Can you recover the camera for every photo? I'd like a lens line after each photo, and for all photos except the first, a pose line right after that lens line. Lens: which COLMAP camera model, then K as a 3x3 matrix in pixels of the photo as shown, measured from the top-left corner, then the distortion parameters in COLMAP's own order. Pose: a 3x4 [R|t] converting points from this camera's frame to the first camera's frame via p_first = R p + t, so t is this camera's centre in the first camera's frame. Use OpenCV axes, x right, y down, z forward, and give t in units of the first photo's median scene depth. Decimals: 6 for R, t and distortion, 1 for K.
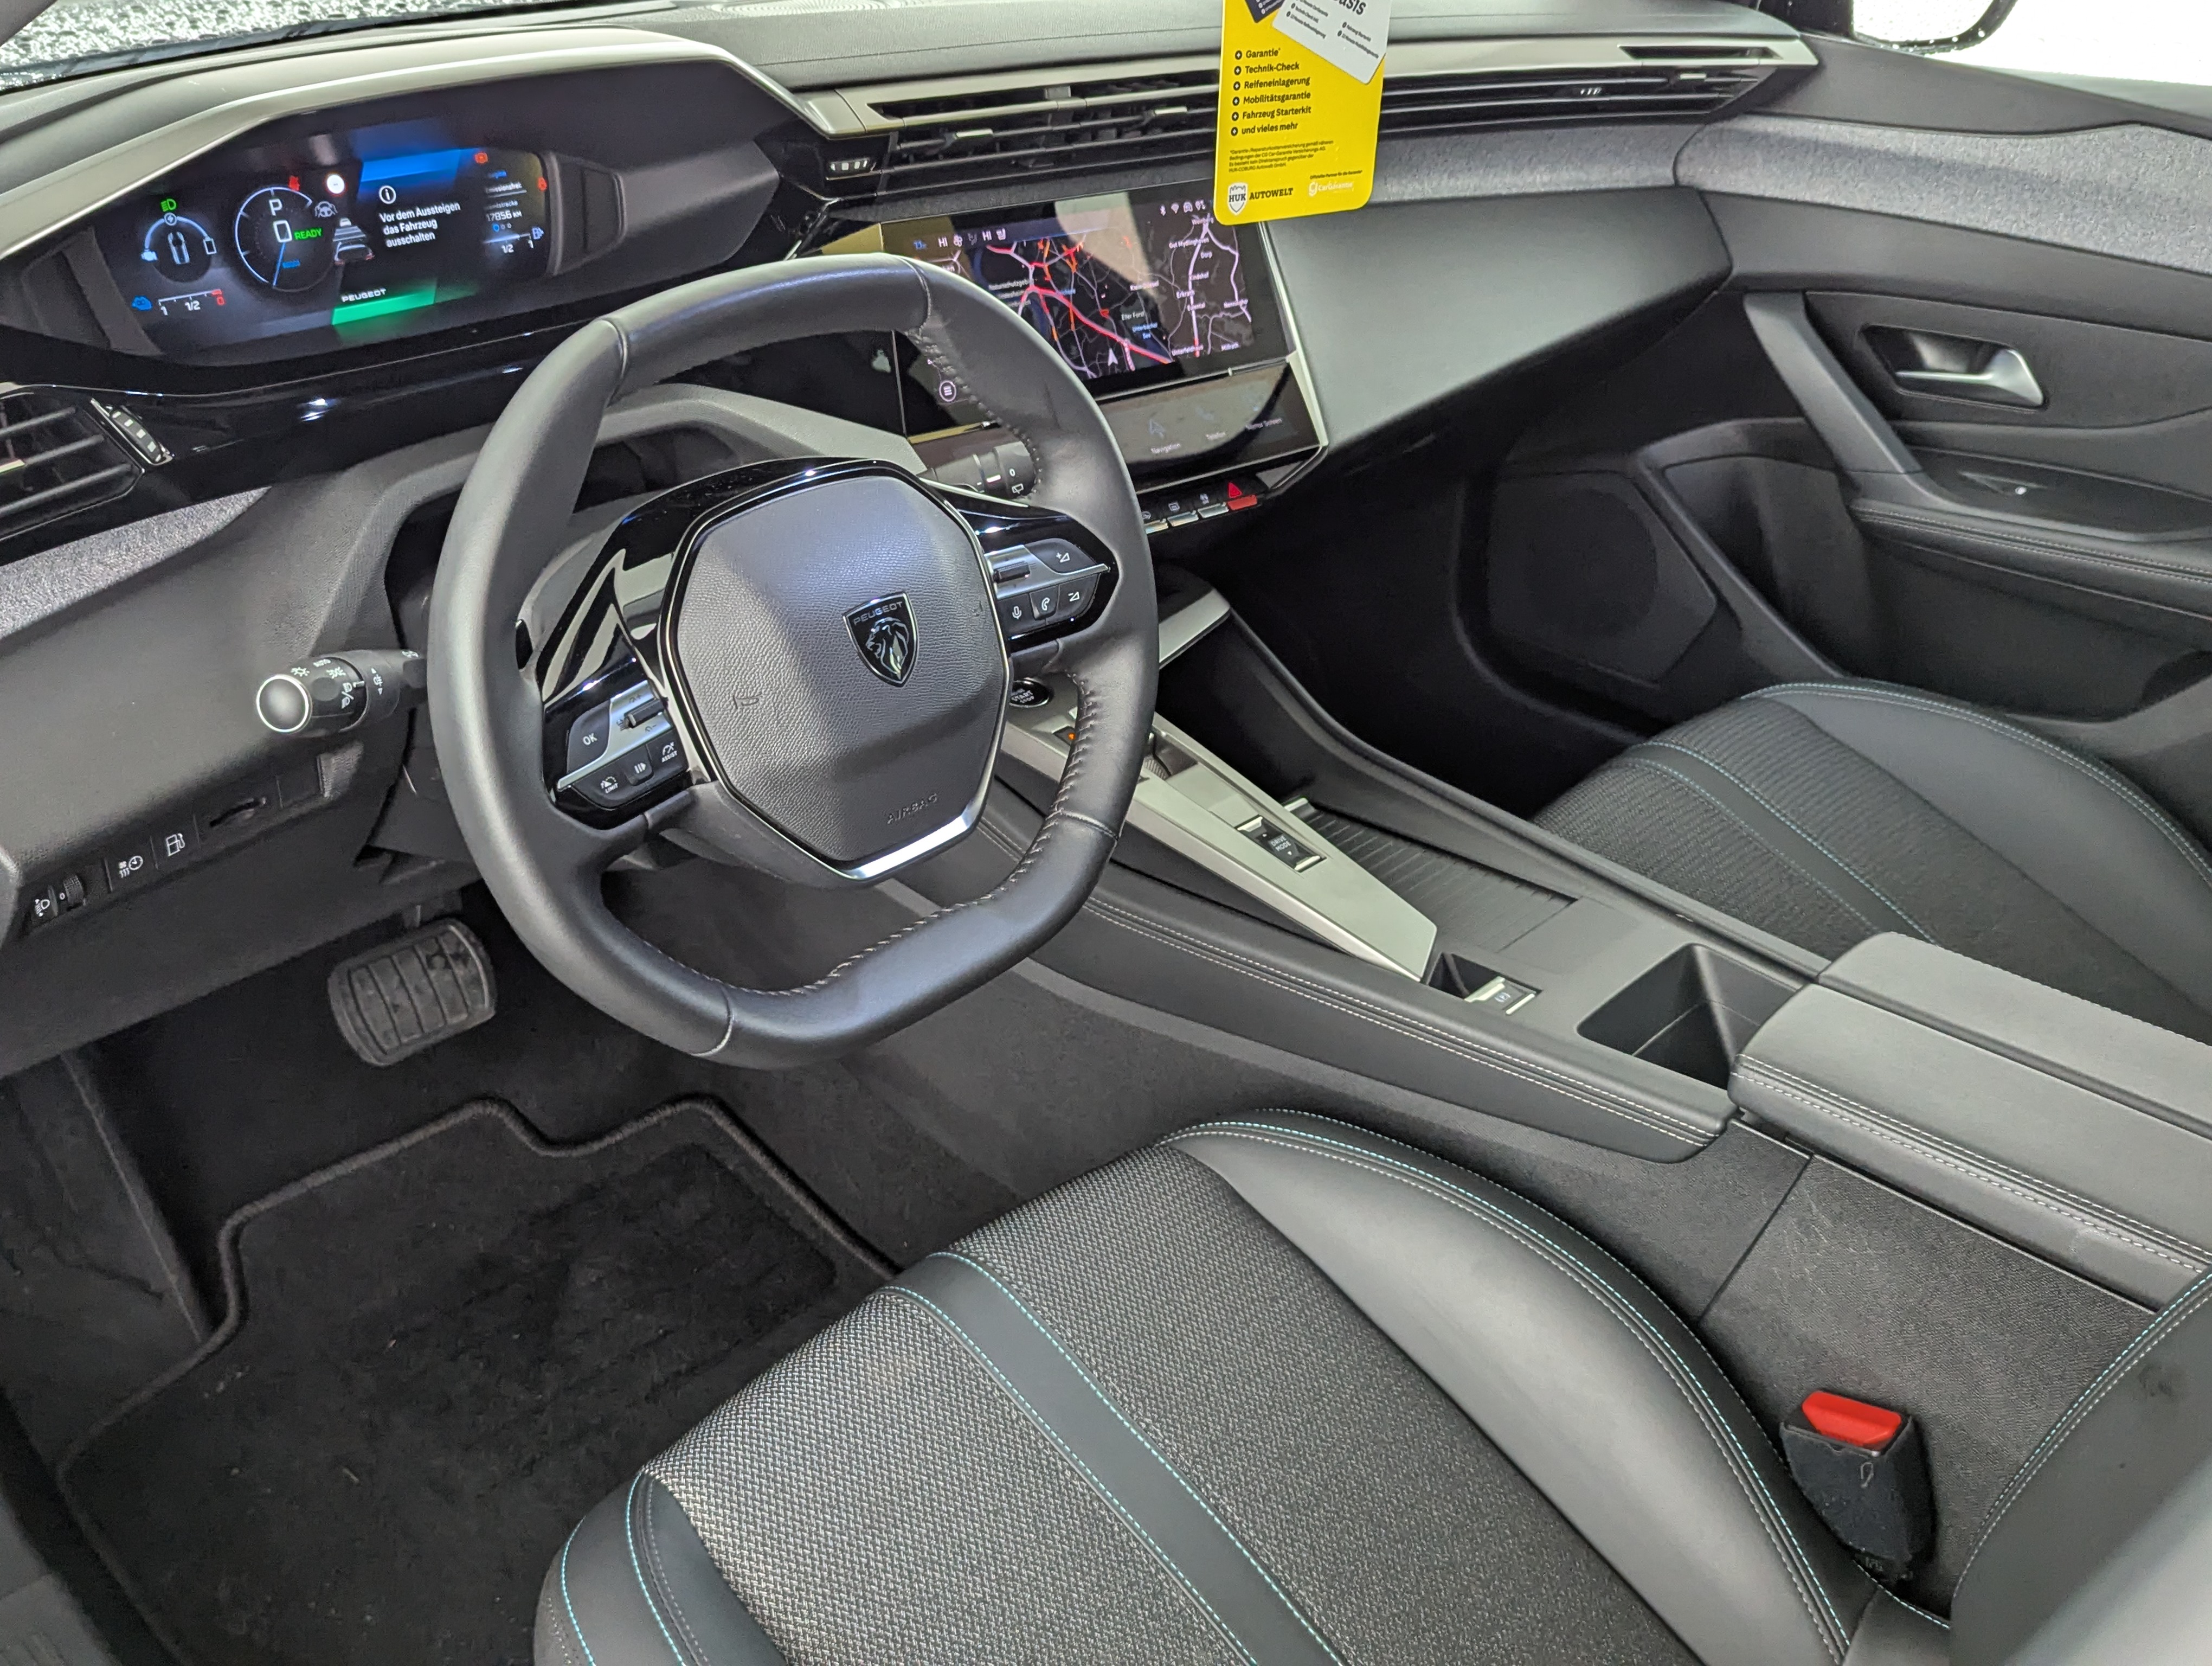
lens RADIAL K [[2080.0, 0, 1130.1], [0, 2080.0, 805.2], [0, 0, 1]] dist [0.044397, 0.000000]
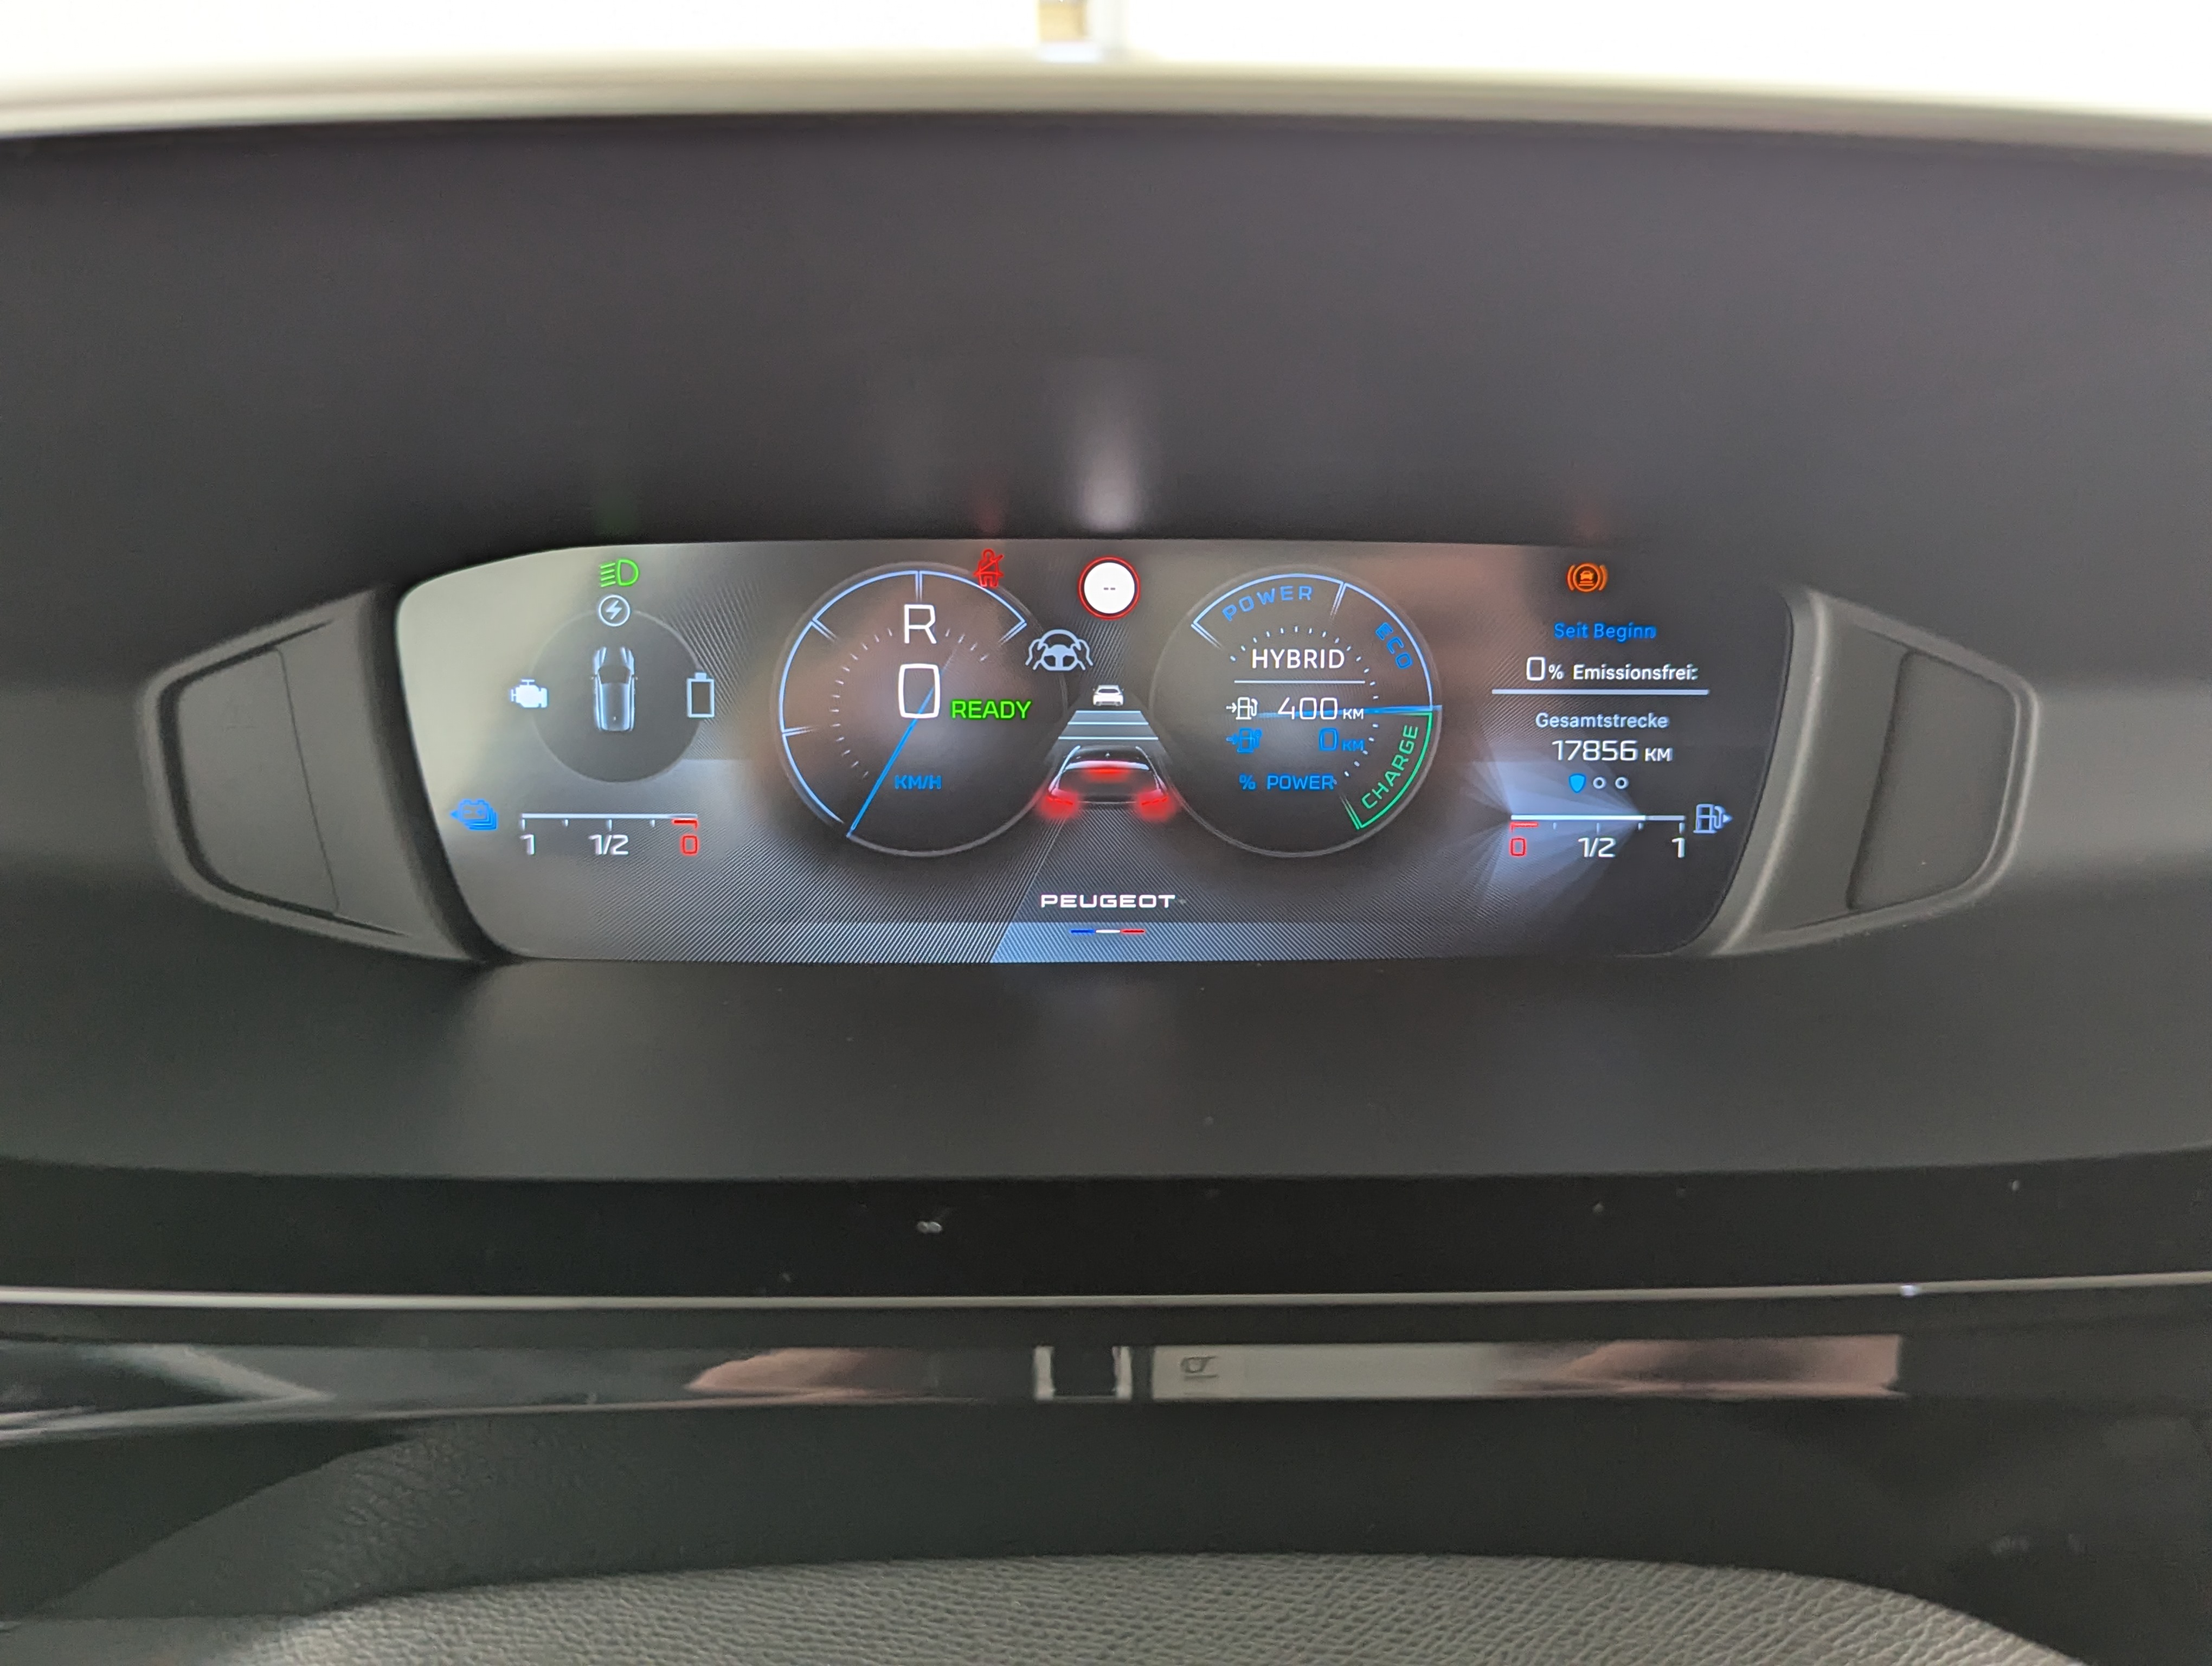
lens RADIAL K [[2080.0, 0, 1096.9], [0, 2080.0, 825.0], [0, 0, 1]] dist [0.044397, 0.000000]
pose [[0.715102, 0.196215, -0.670916, -0.134021], [-0.337976, 0.937204, -0.086141, -0.212959], [0.611883, 0.288353, 0.736513, 0.705890]]
